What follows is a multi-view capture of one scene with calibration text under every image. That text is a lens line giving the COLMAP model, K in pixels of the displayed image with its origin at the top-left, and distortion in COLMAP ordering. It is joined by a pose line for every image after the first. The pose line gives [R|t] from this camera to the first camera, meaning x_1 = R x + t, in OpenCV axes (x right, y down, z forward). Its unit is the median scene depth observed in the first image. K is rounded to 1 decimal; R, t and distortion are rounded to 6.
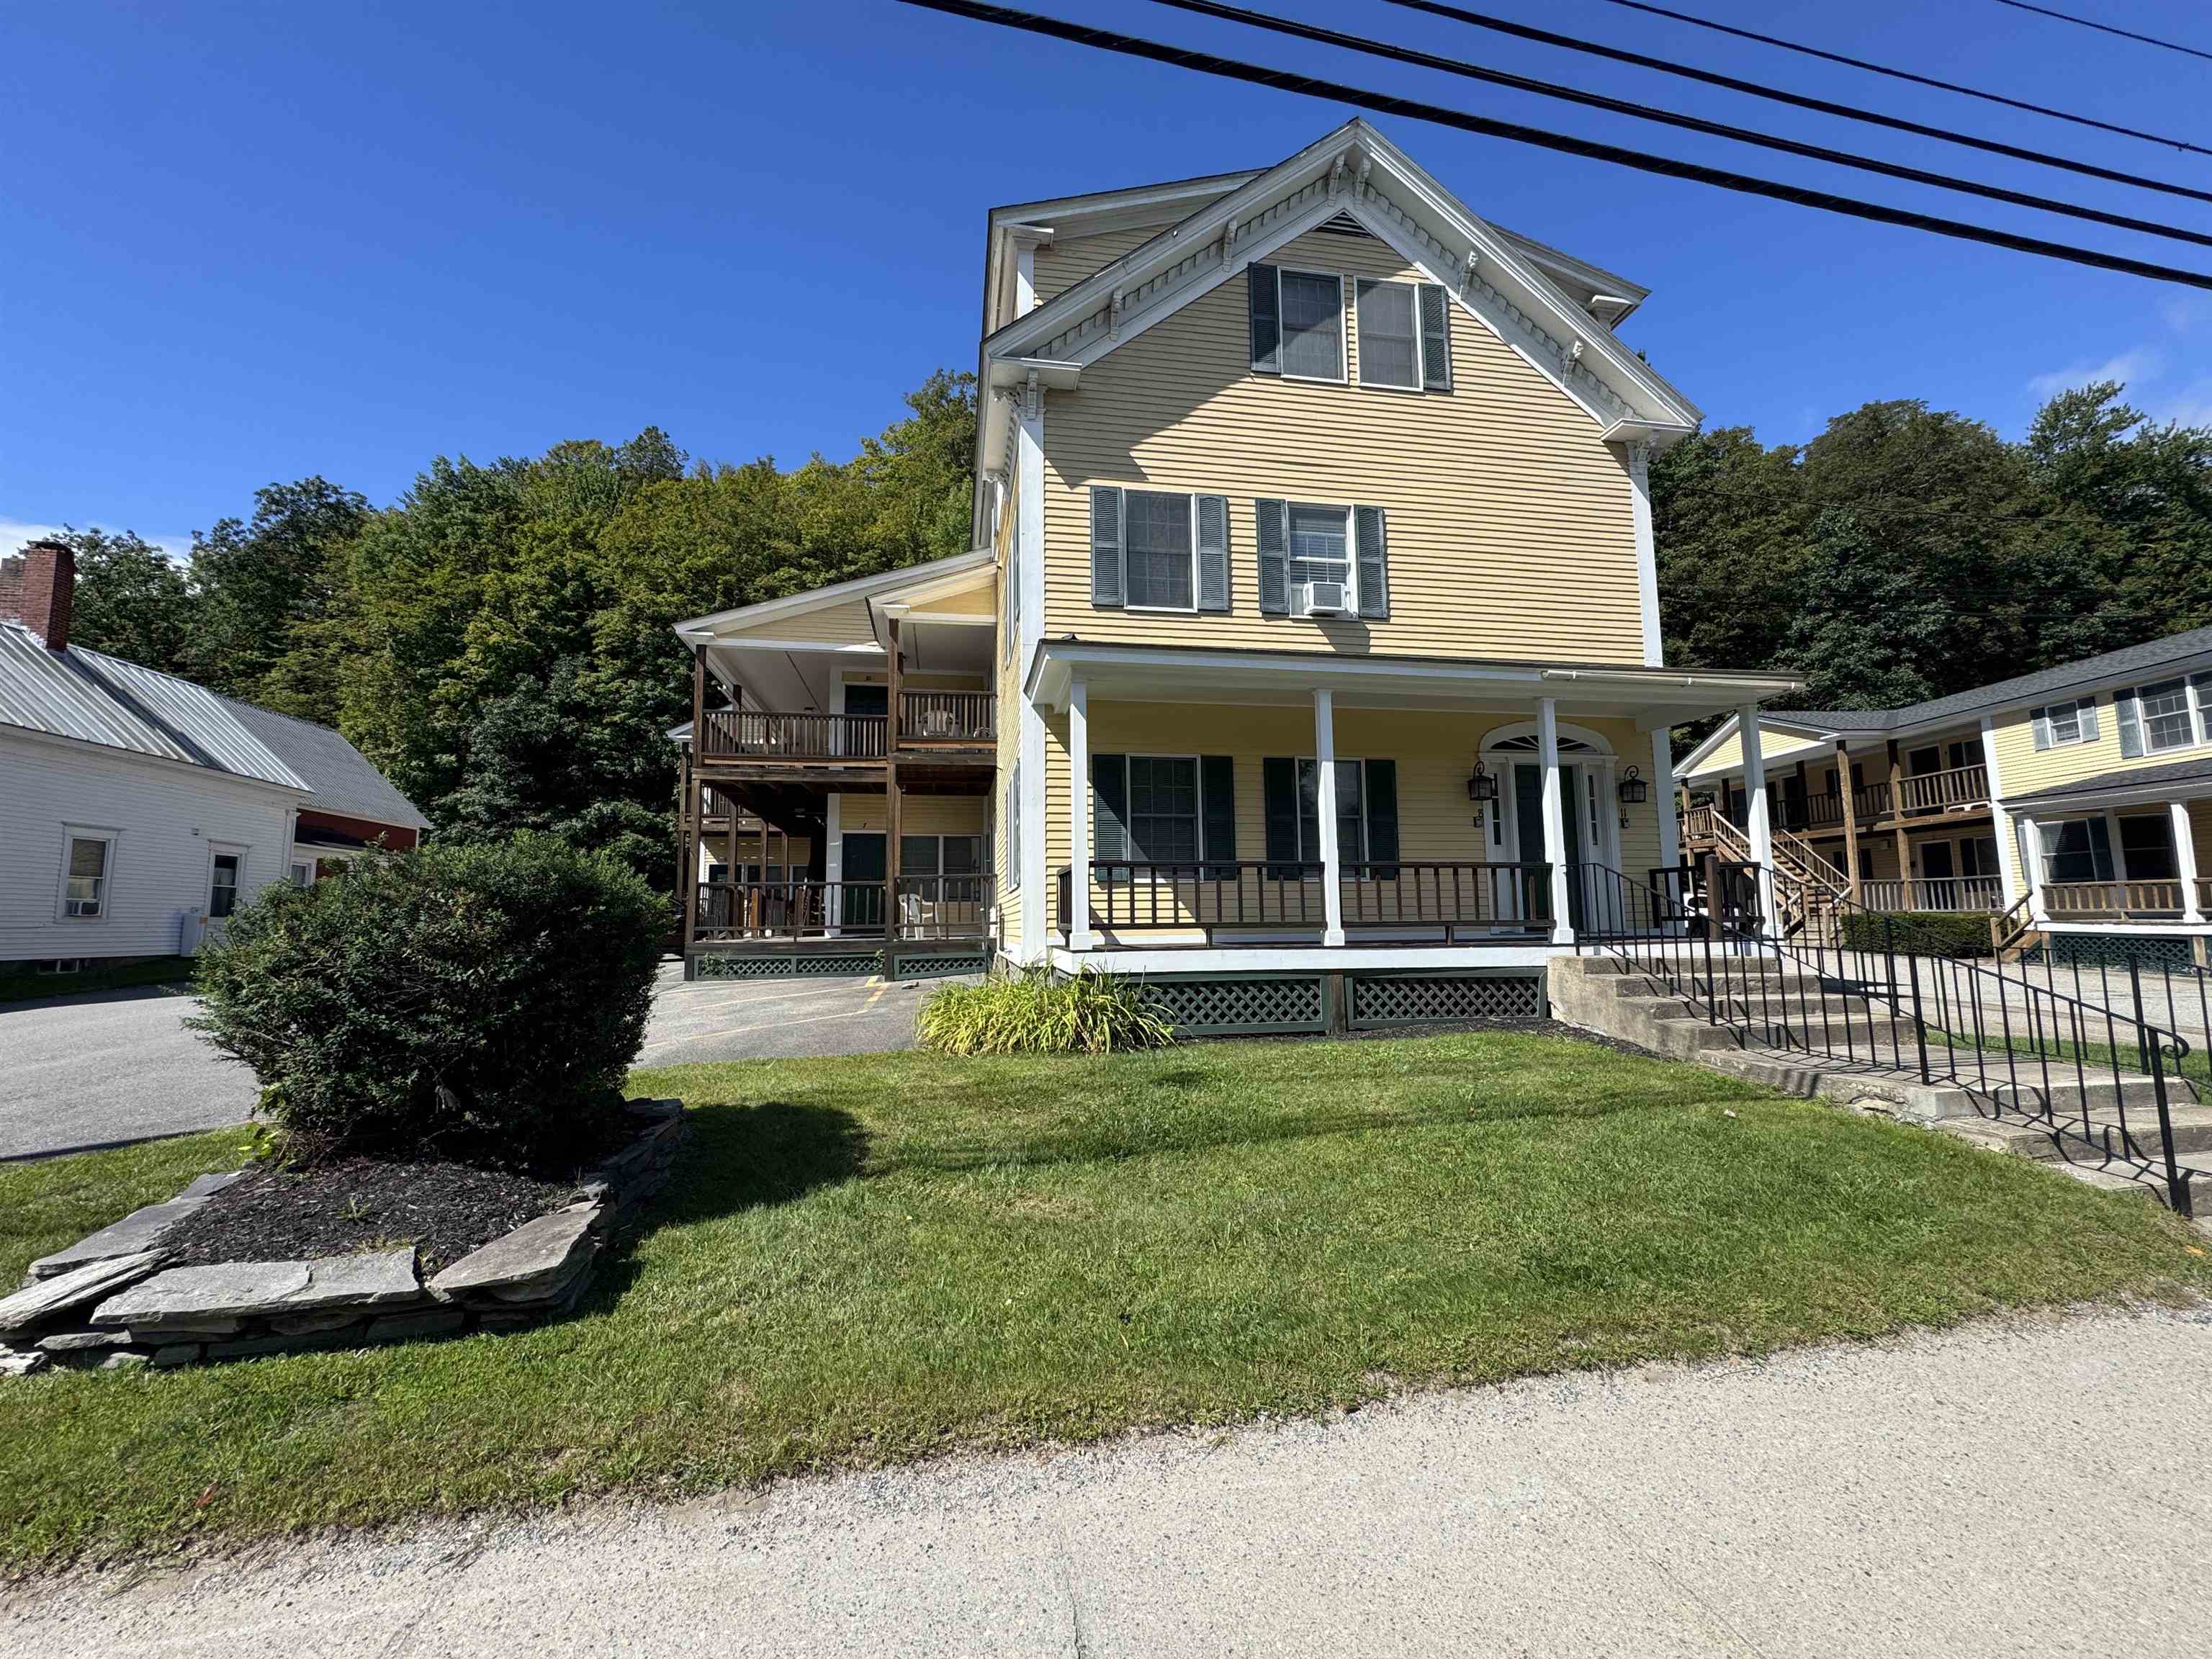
lens RADIAL K [[883.2, 0, 1105.3], [0, 883.2, 831.5], [0, 0, 1]] dist [-0.002445, -0.000151]
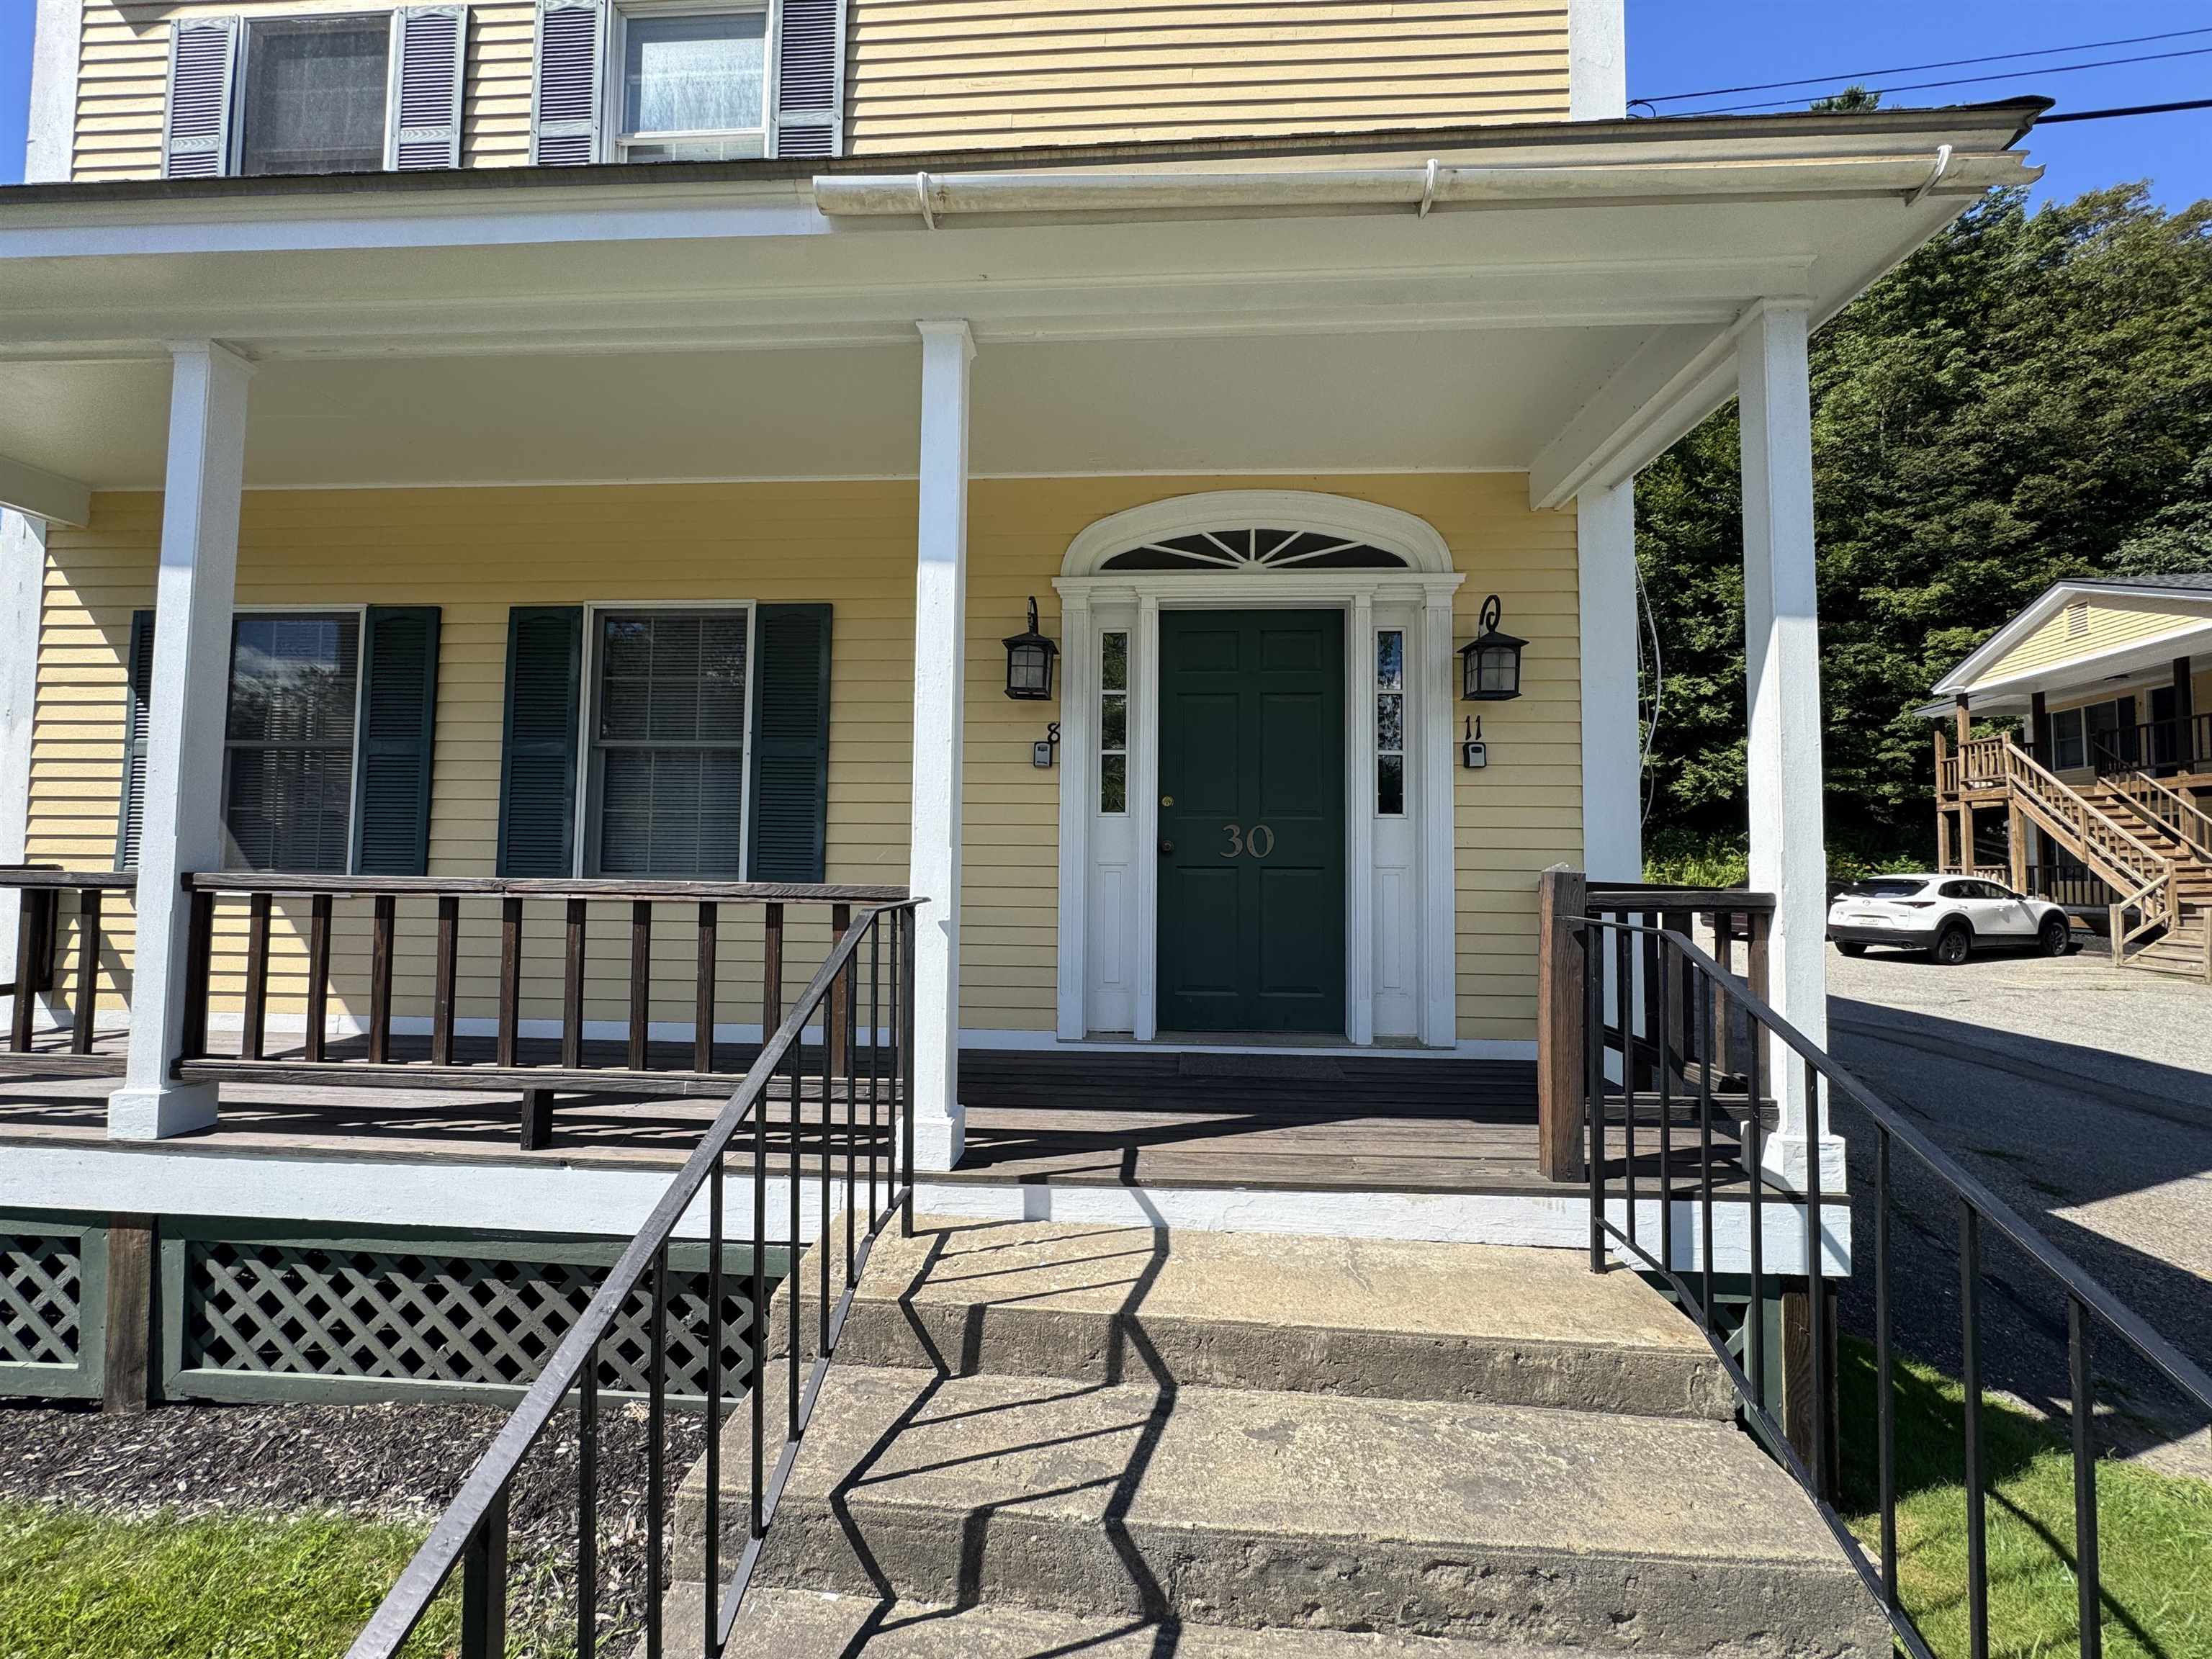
lens RADIAL K [[883.2, 0, 1105.3], [0, 883.2, 831.5], [0, 0, 1]] dist [-0.002445, -0.000151]
pose [[0.974043, 0.011125, -0.226089, 0.521909], [0.002578, 0.998182, 0.060225, -0.000014], [0.226348, -0.059244, 0.972243, 0.602449]]
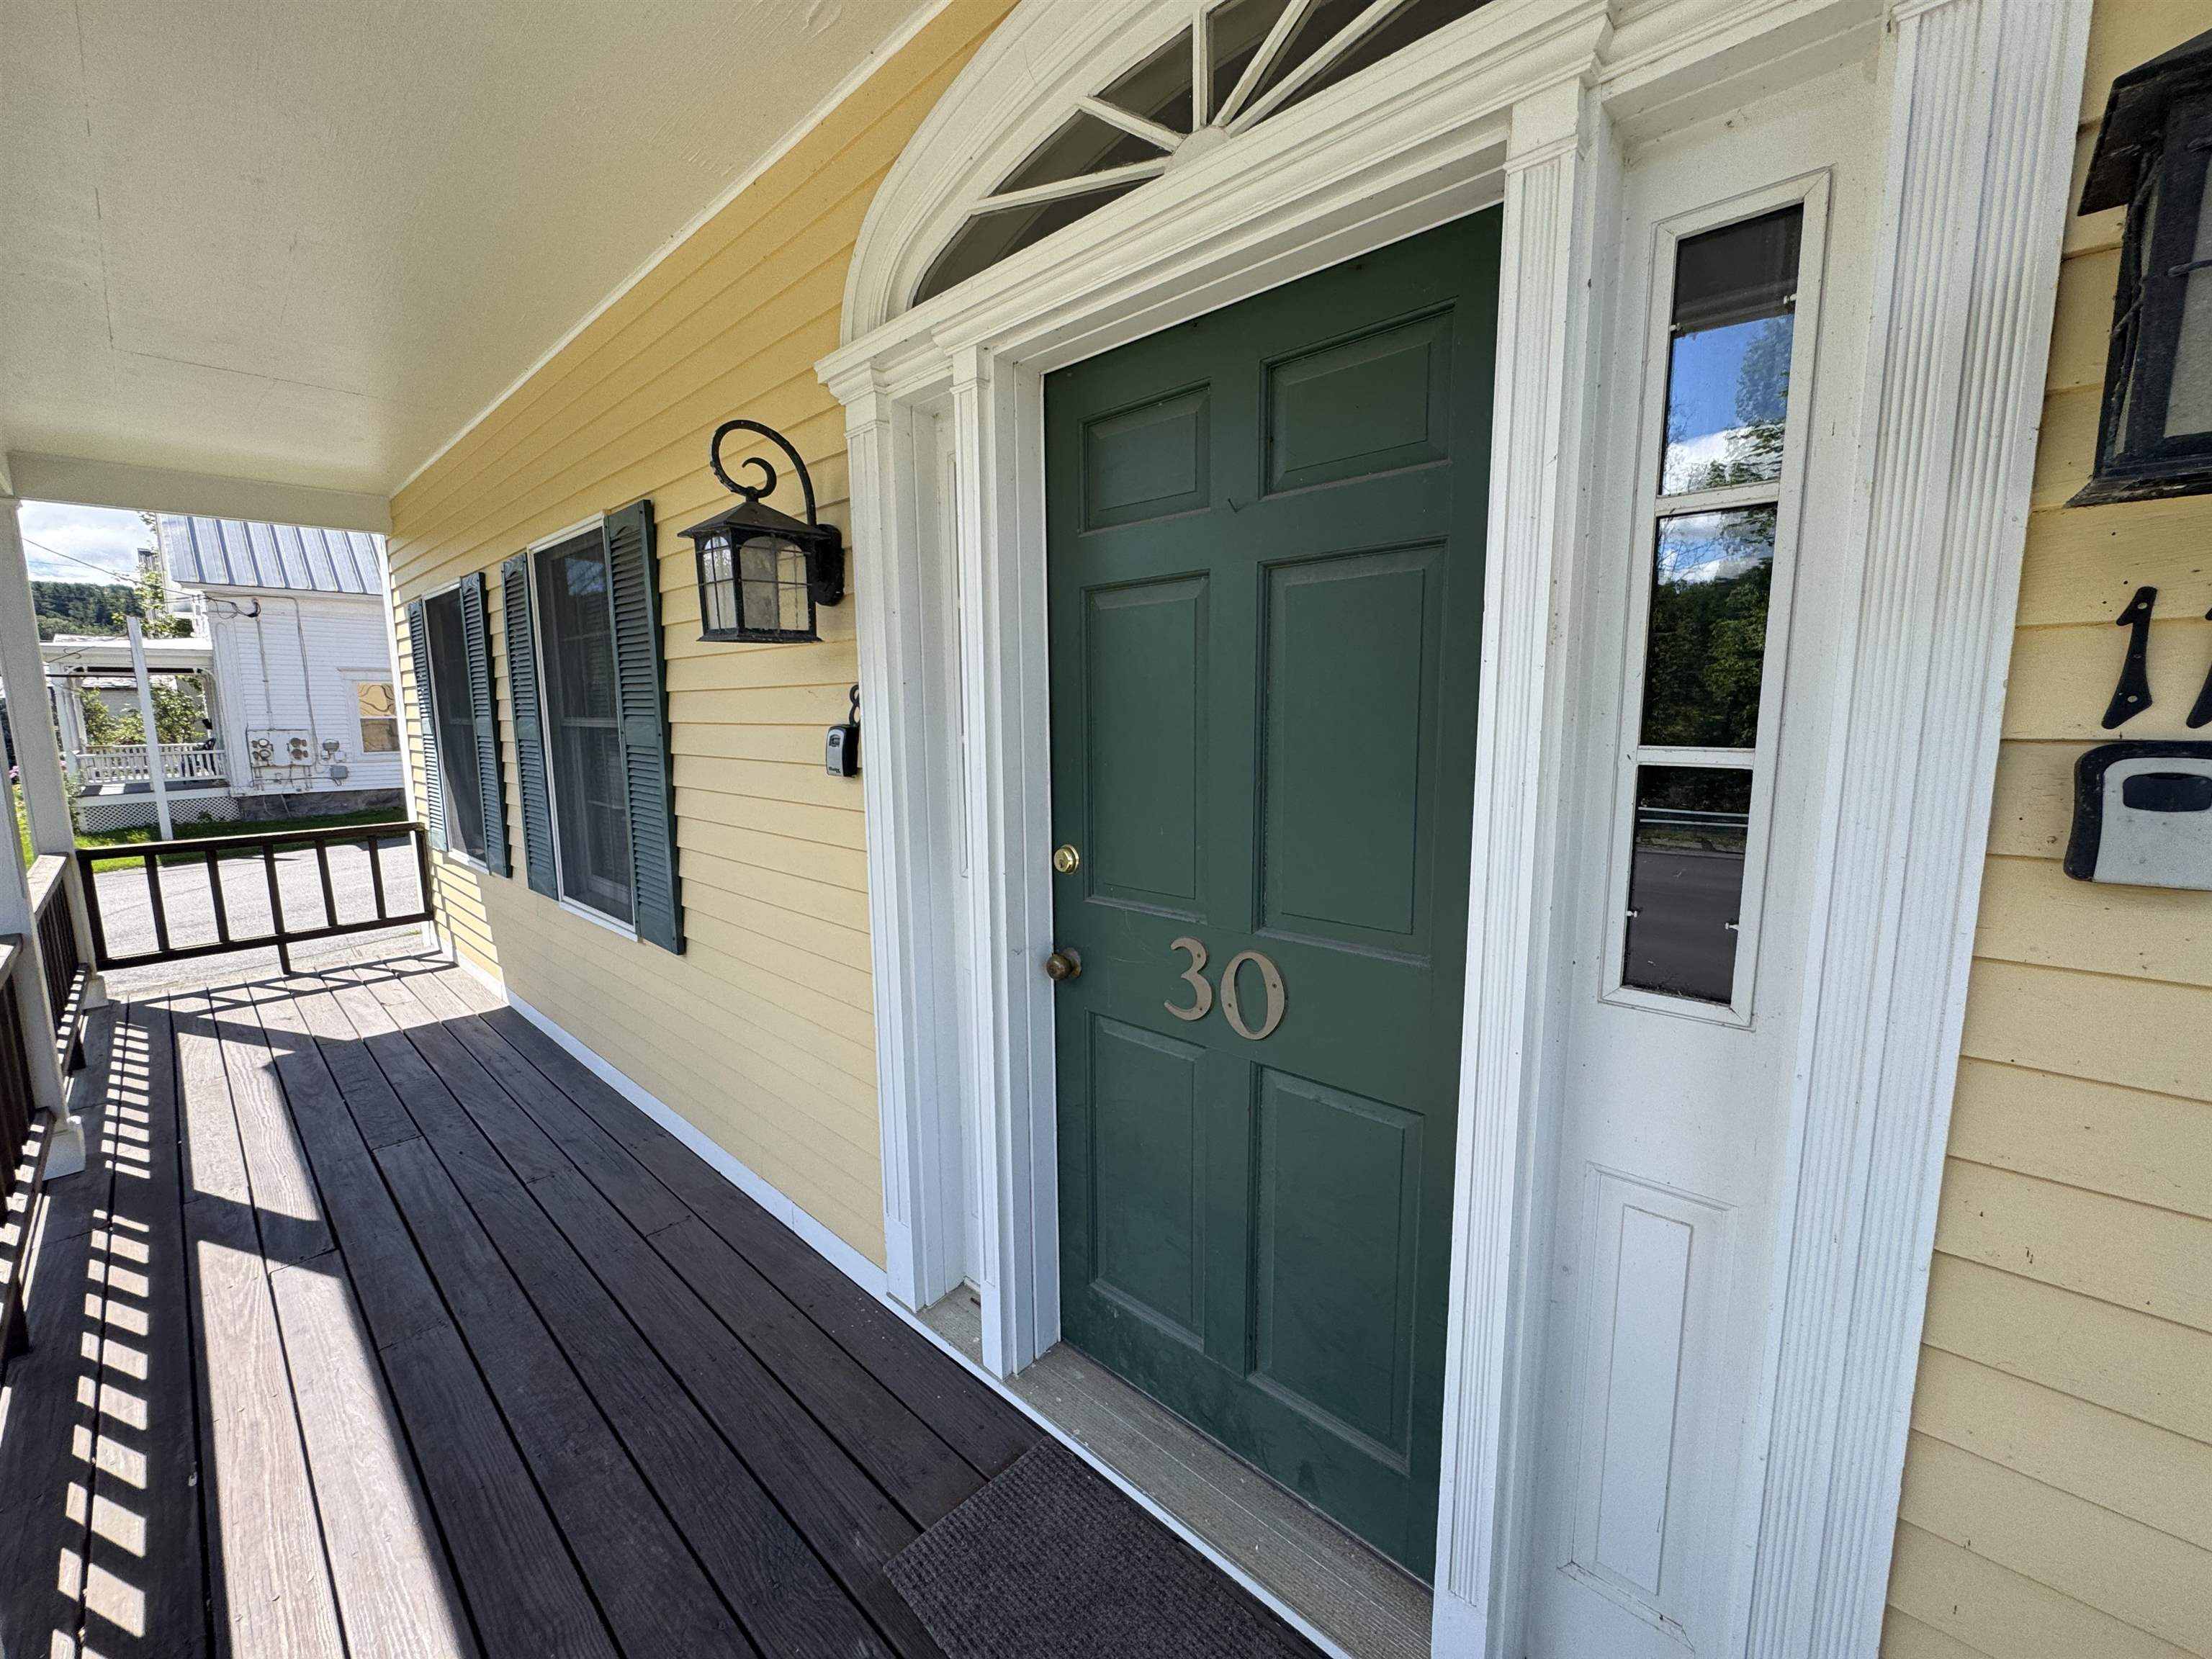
lens RADIAL K [[889.7, 0, 1106.2], [0, 889.7, 832.7], [0, 0, 1]] dist [-0.001165, 0.000268]
pose [[0.599385, 0.118093, -0.791702, 0.594938], [0.087633, 0.973431, 0.211546, -0.028792], [0.795650, -0.196177, 0.573111, 0.901461]]
